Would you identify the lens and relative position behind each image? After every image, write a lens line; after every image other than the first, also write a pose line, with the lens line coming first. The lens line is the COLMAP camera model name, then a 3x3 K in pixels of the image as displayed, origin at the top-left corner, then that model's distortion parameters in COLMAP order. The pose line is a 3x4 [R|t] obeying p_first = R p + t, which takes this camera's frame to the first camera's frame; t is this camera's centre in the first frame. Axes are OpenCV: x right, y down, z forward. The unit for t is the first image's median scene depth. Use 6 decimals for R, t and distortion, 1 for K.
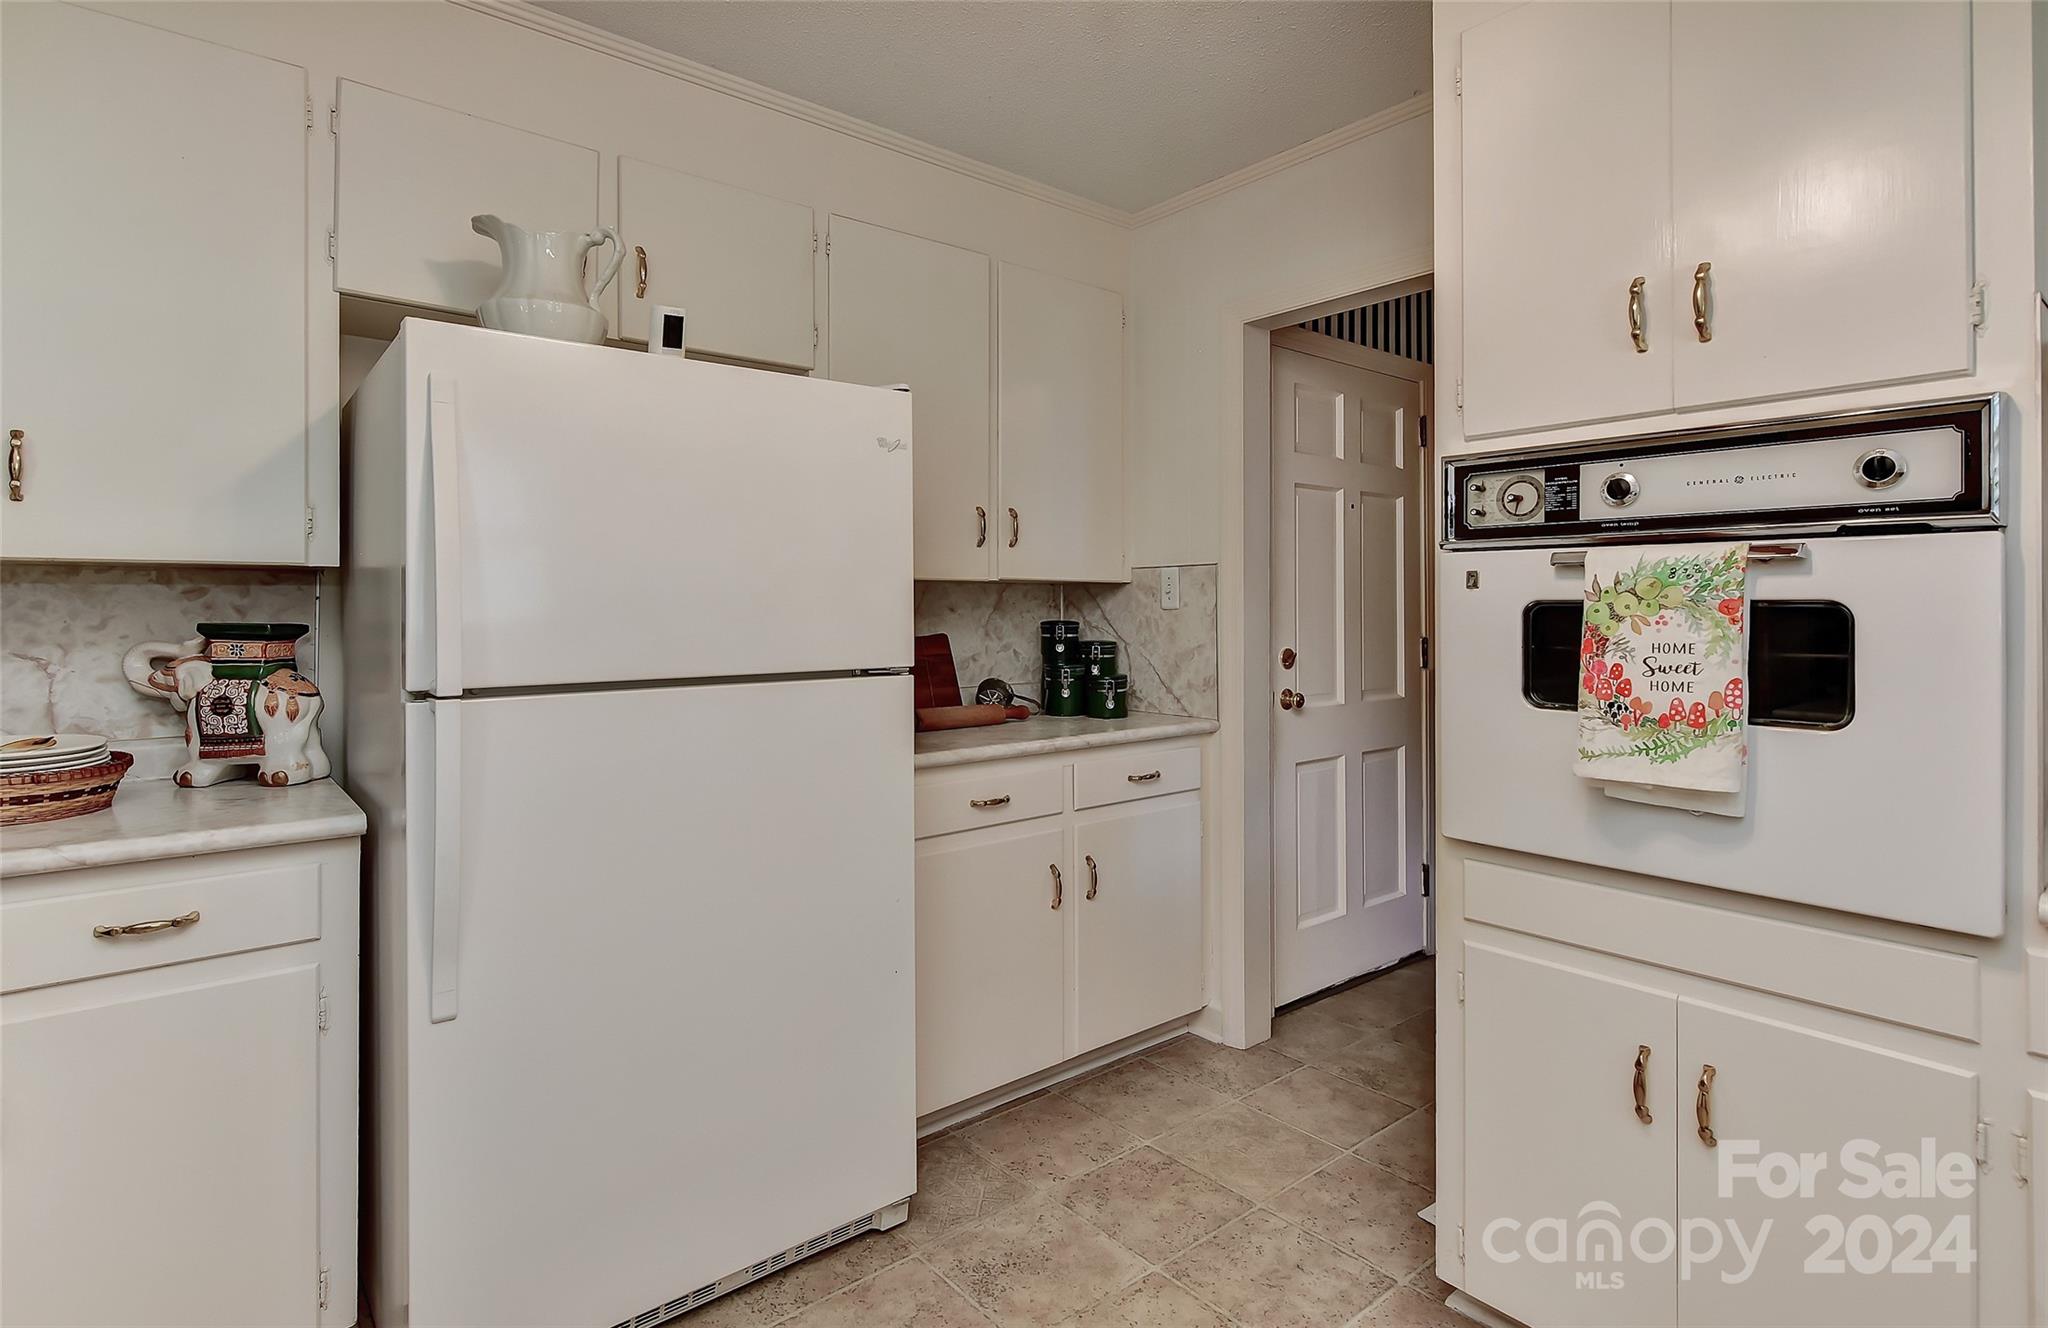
lens RADIAL K [[1003.3, 0, 990.5], [0, 1003.3, 598.5], [0, 0, 1]] dist [-0.000128, -0.000685]
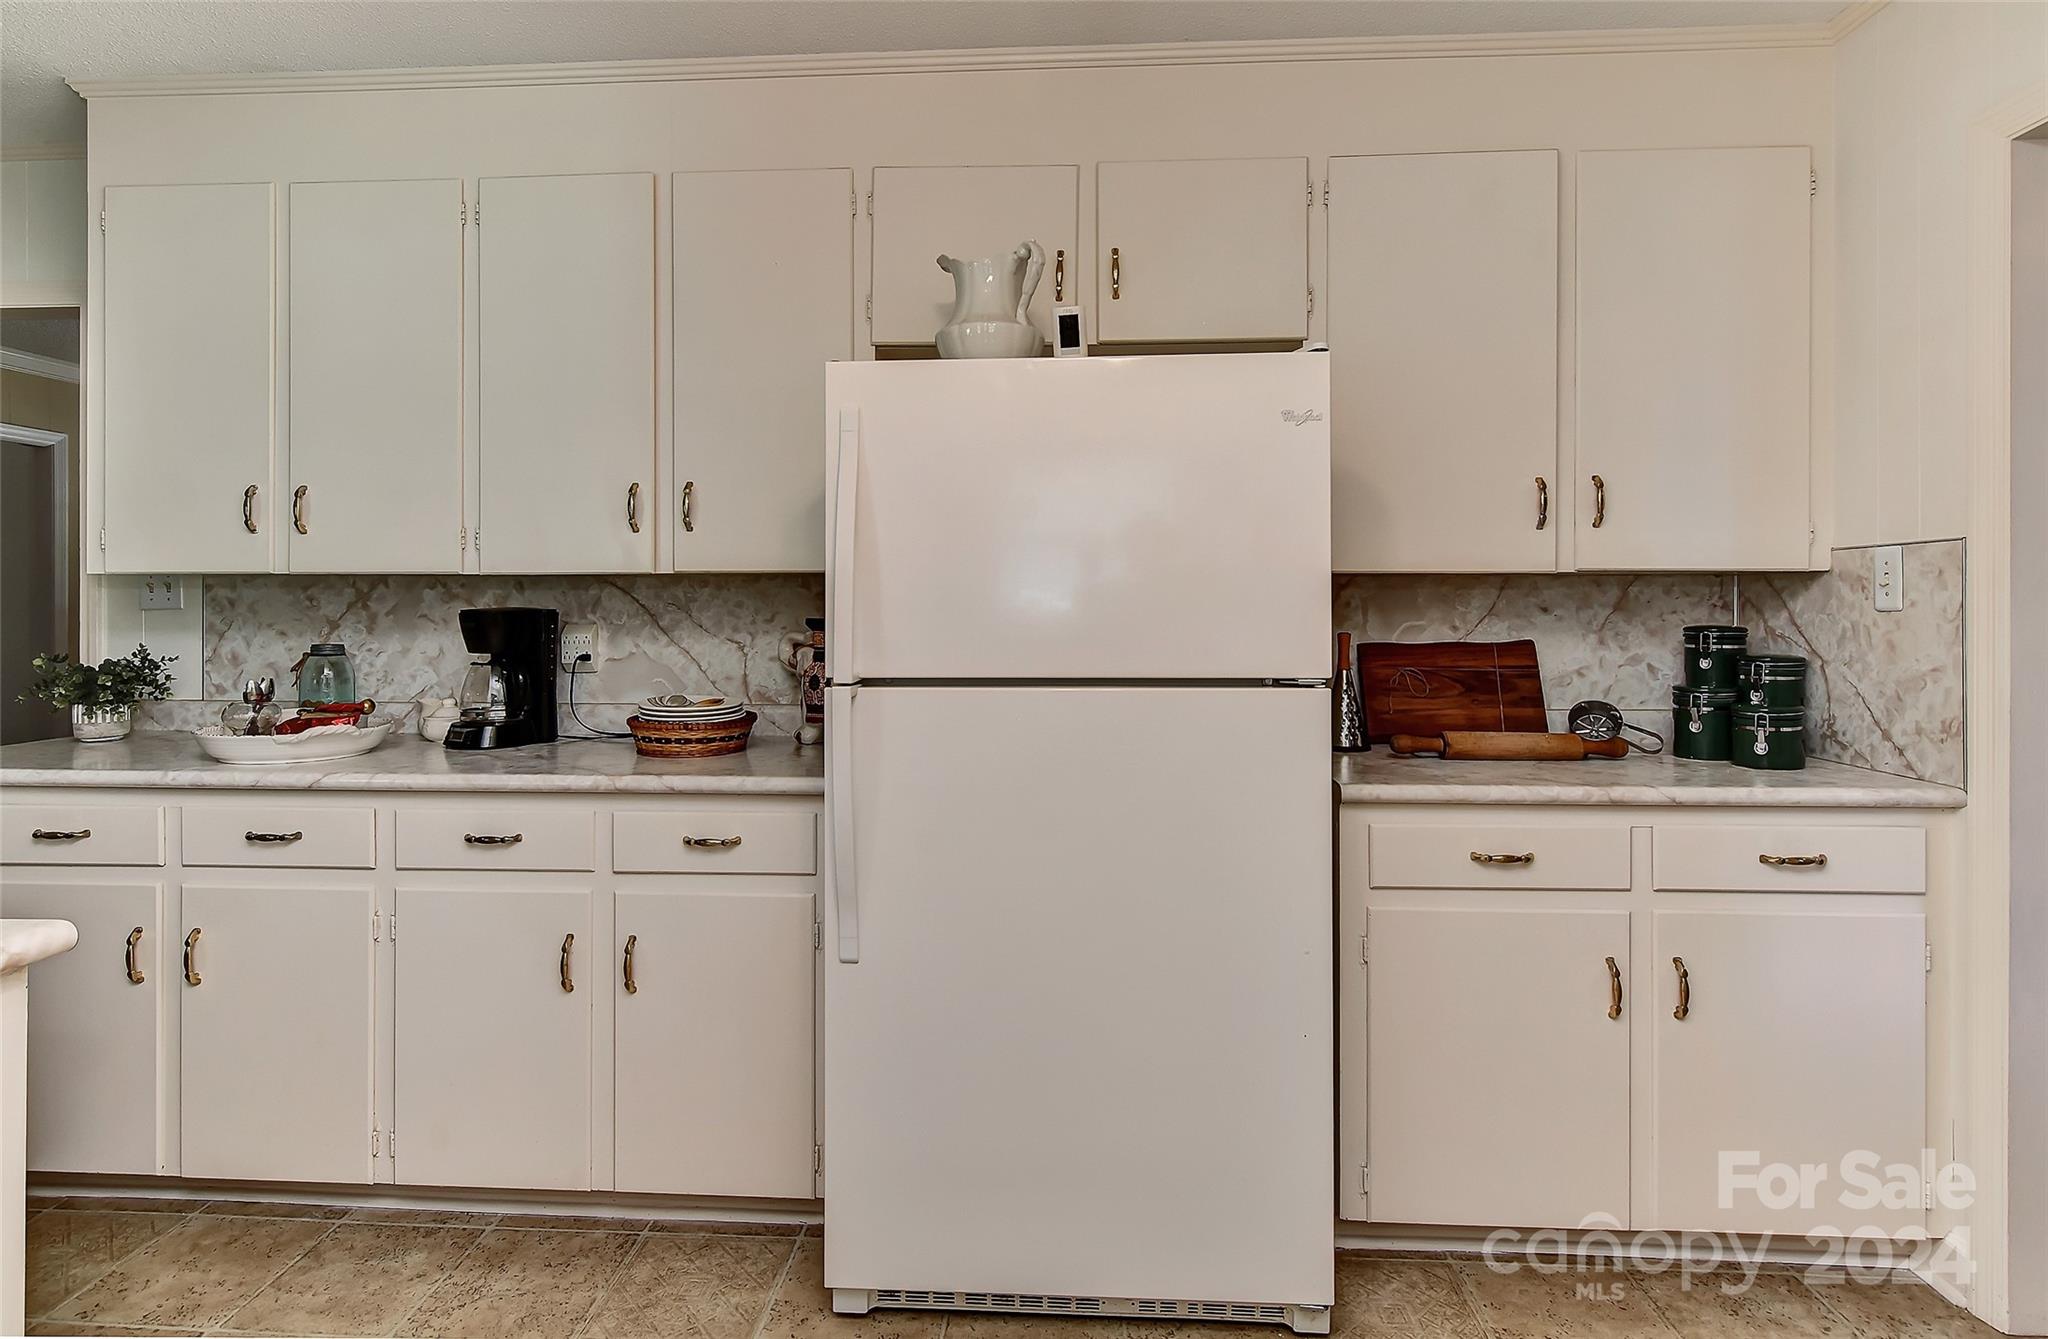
lens RADIAL K [[1039.3, 0, 1024.2], [0, 1039.3, 600.4], [0, 0, 1]] dist [-0.001617, 0.000235]
pose [[0.743614, -0.001257, -0.668608, 0.223040], [0.004683, 0.999984, 0.003327, -0.001057], [0.668593, -0.005605, 0.743607, 0.130473]]
